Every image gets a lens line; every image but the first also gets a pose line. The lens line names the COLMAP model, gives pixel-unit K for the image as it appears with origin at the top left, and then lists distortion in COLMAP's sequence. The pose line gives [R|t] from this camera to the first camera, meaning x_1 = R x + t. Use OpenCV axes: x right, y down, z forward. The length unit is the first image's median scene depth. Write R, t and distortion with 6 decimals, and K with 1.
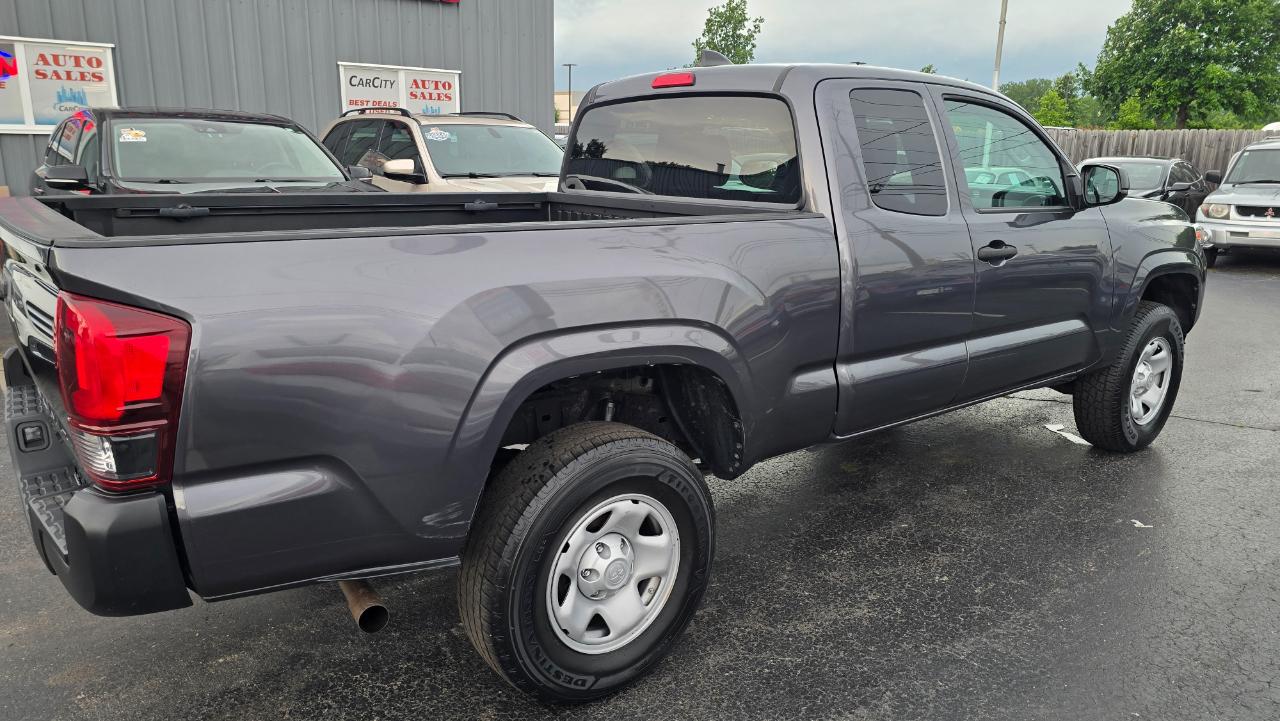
lens RADIAL K [[884.1, 0, 643.2], [0, 884.1, 351.8], [0, 0, 1]] dist [0.042376, -0.038907]
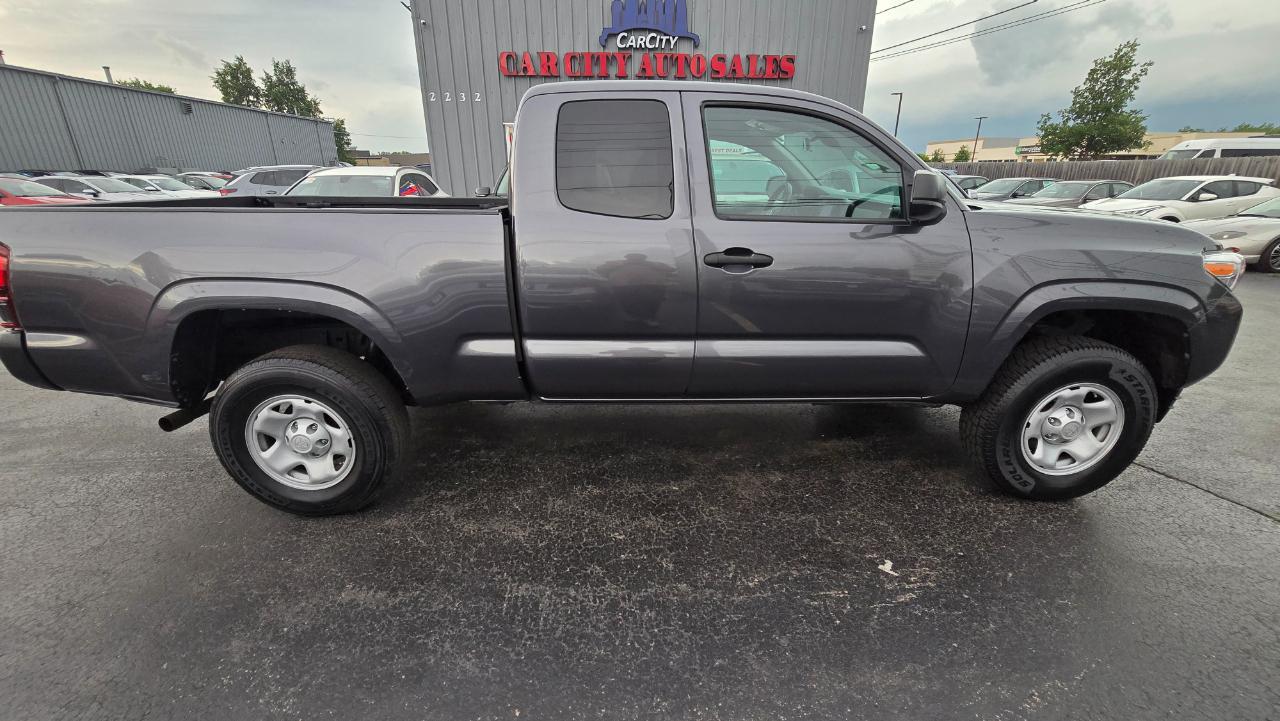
lens RADIAL K [[543.1, 0, 642.9], [0, 543.1, 351.2], [0, 0, 1]] dist [0.001672, -0.003927]
pose [[0.796838, 0.169947, -0.579799, 0.594796], [-0.126622, 0.985288, 0.114779, -0.056287], [0.590775, -0.018045, 0.806634, 0.366607]]
